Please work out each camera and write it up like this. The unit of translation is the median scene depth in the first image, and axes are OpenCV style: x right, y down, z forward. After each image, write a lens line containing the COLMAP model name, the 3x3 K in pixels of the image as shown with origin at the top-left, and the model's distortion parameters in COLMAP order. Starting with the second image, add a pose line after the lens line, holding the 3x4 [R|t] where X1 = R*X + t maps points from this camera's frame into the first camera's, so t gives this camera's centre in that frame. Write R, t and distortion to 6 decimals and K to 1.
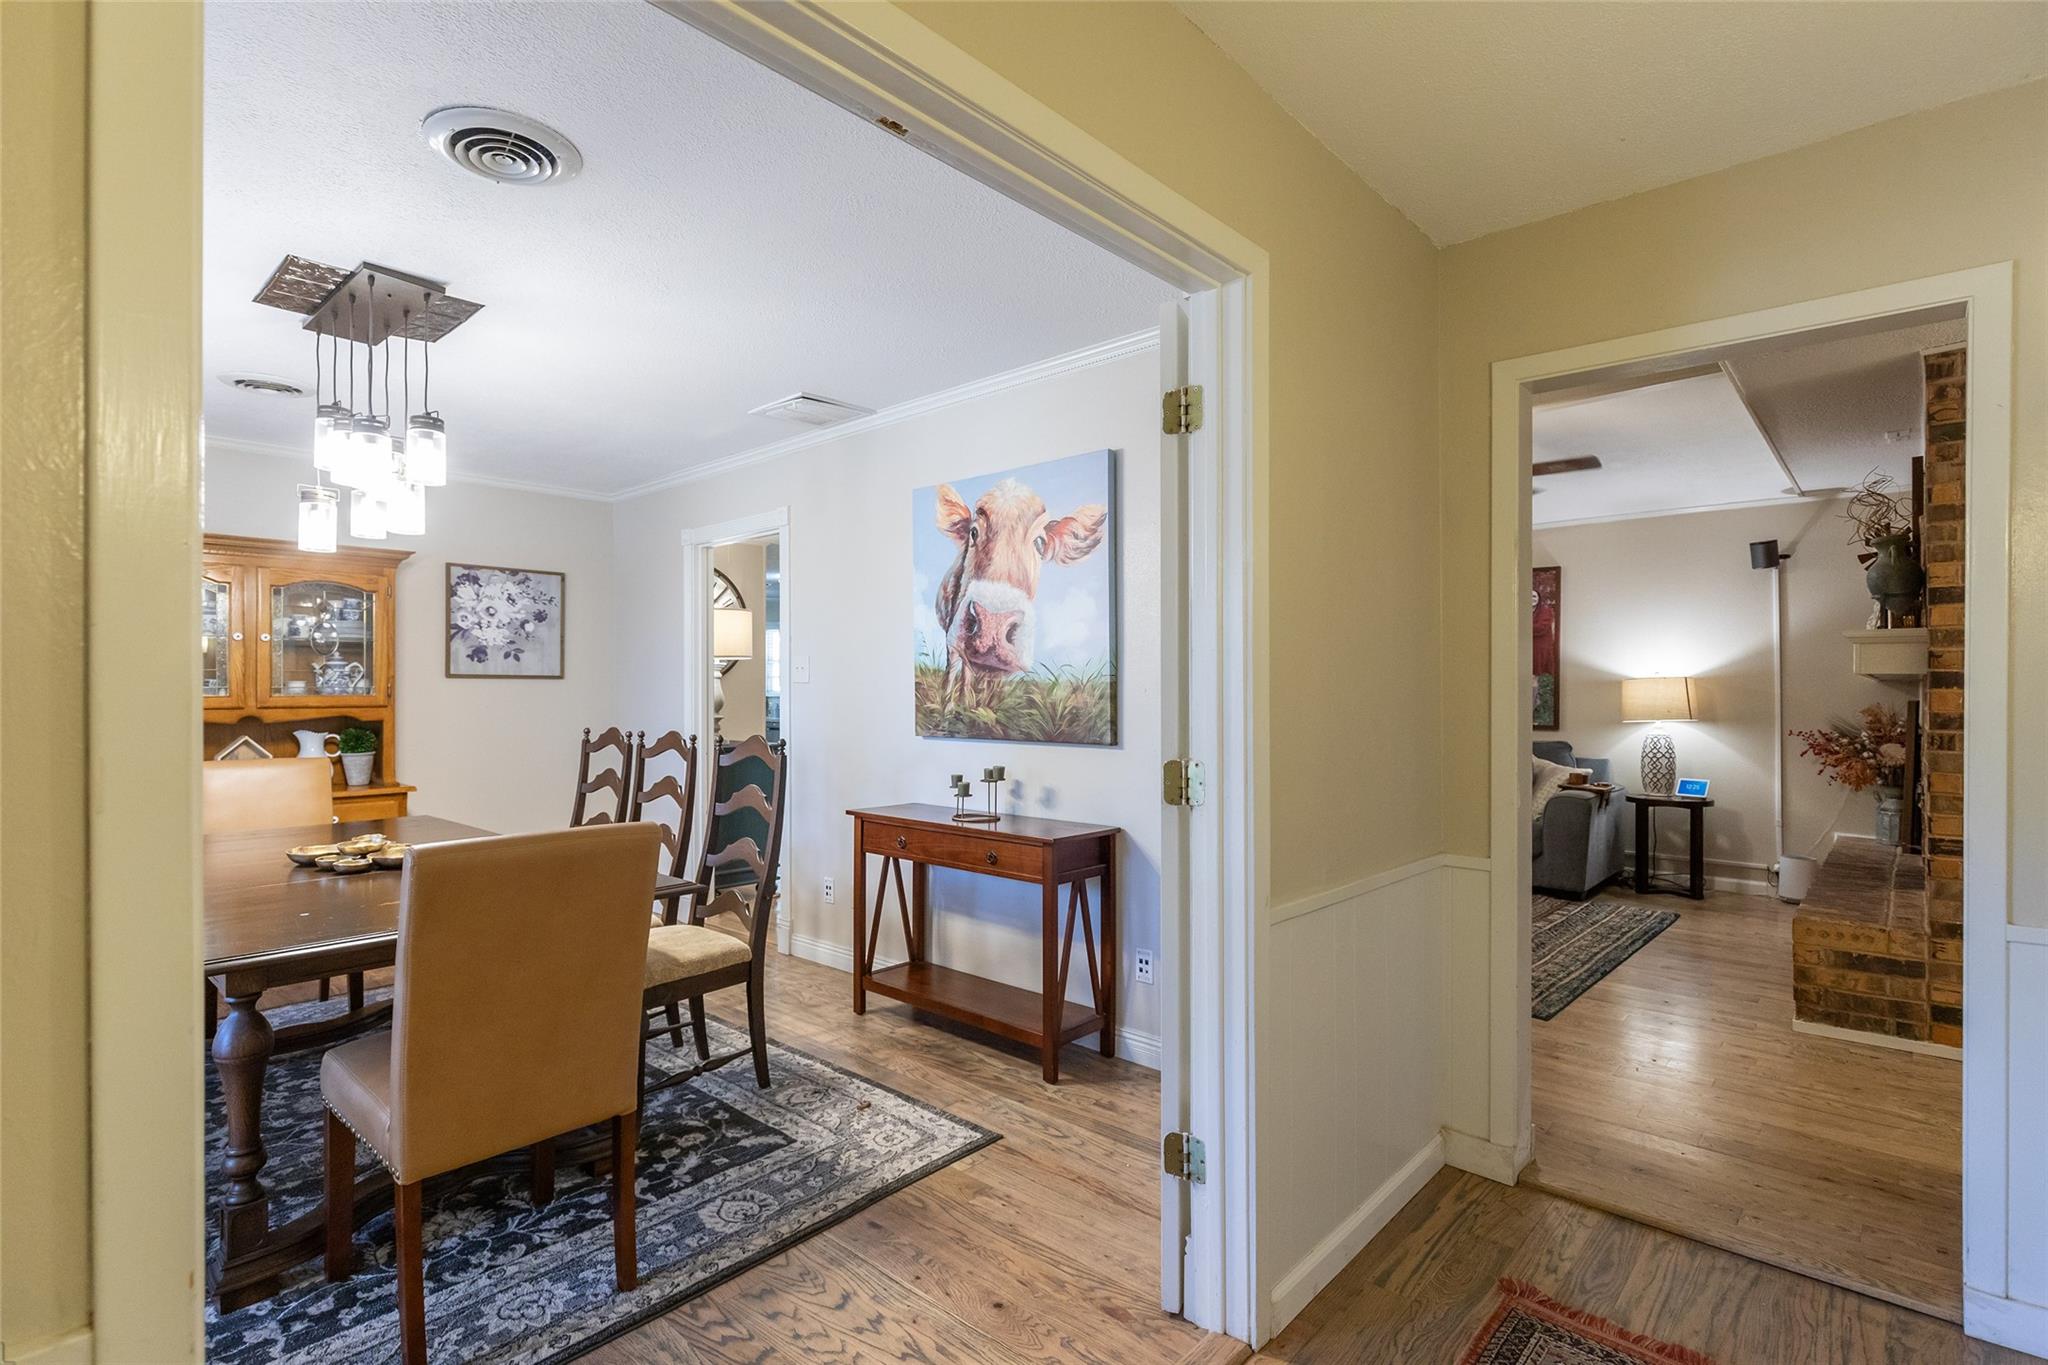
lens RADIAL K [[983.7, 0, 1028.1], [0, 983.7, 682.5], [0, 0, 1]] dist [0.000280, -0.000315]
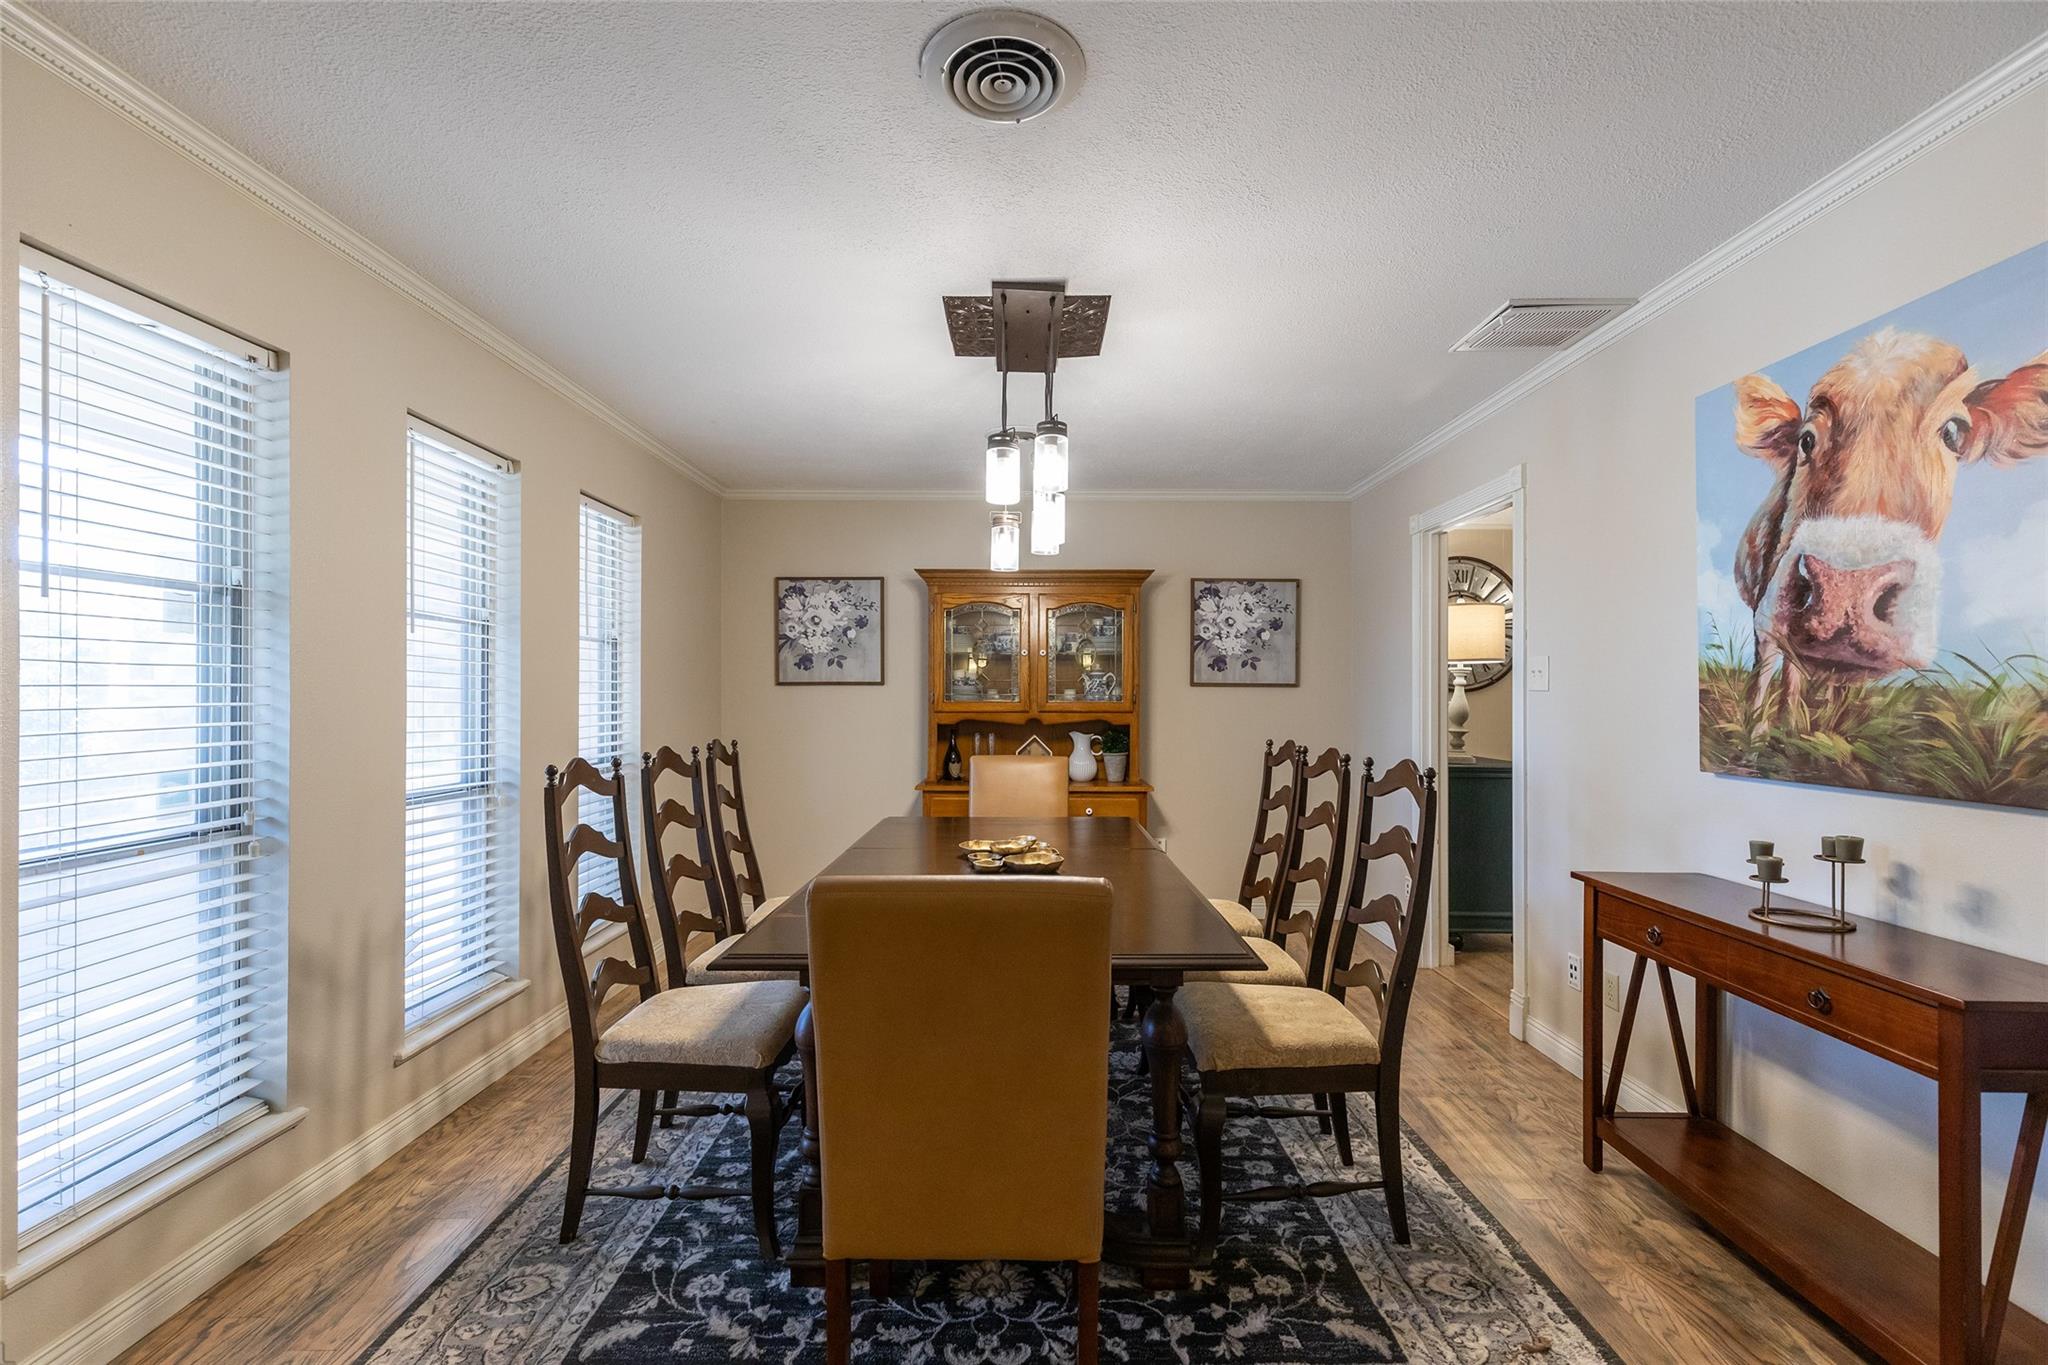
lens RADIAL K [[929.6, 0, 1021.2], [0, 929.6, 689.4], [0, 0, 1]] dist [0.009056, -0.001636]
pose [[0.669221, -0.001358, -0.743063, 0.049878], [-0.000035, 0.999998, -0.001860, 0.000863], [0.743064, 0.001271, 0.669219, 0.269683]]
